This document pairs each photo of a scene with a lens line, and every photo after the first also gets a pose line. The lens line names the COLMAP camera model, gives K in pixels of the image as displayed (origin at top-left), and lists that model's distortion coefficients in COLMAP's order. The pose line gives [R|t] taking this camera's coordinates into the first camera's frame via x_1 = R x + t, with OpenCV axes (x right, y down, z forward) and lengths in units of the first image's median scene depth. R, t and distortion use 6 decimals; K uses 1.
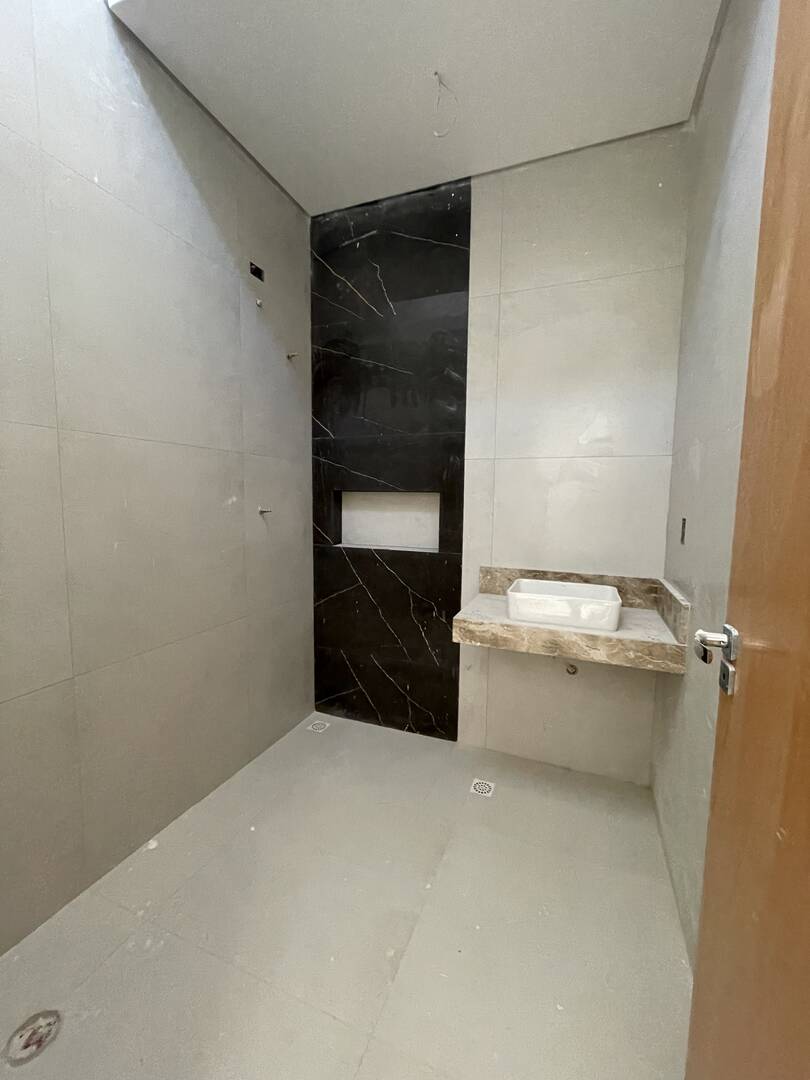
lens RADIAL K [[437.5, 0, 408.4], [0, 437.5, 539.4], [0, 0, 1]] dist [-0.002518, -0.000756]
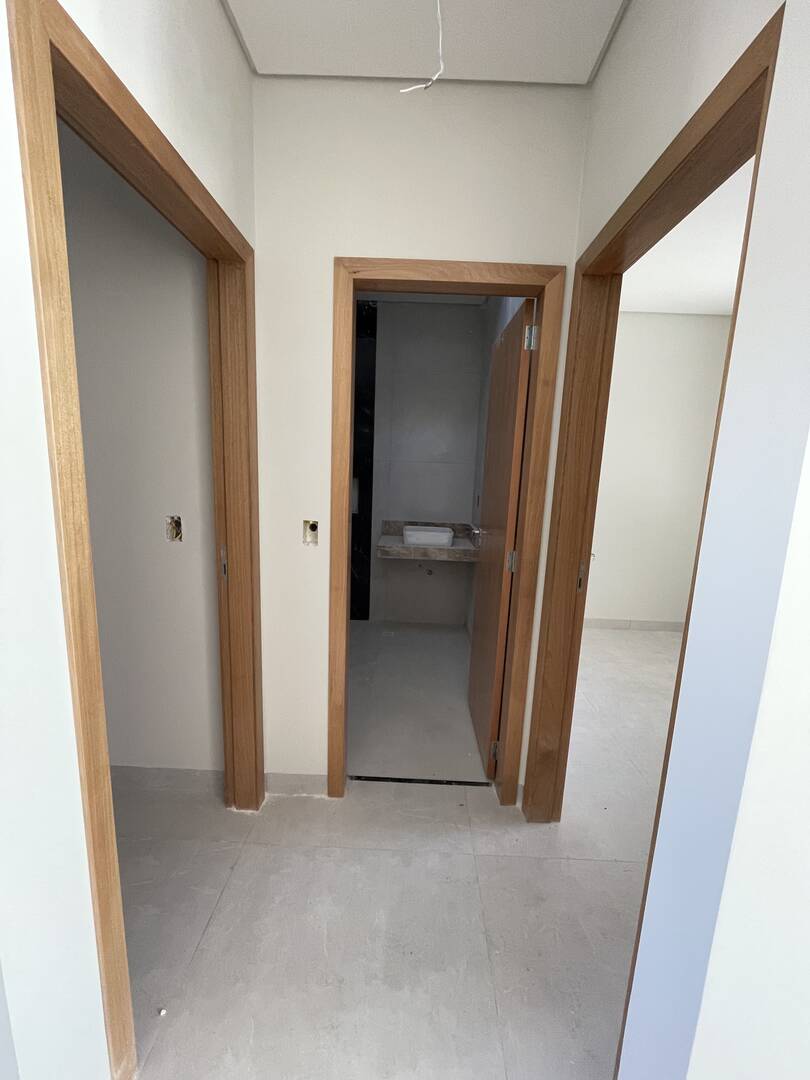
lens RADIAL K [[437.5, 0, 408.4], [0, 437.5, 539.4], [0, 0, 1]] dist [-0.002518, -0.000756]
pose [[0.934461, -0.039033, 0.353921, -0.427968], [0.008317, 0.996095, 0.087897, -0.019632], [-0.355970, -0.079193, 0.931136, -0.821914]]
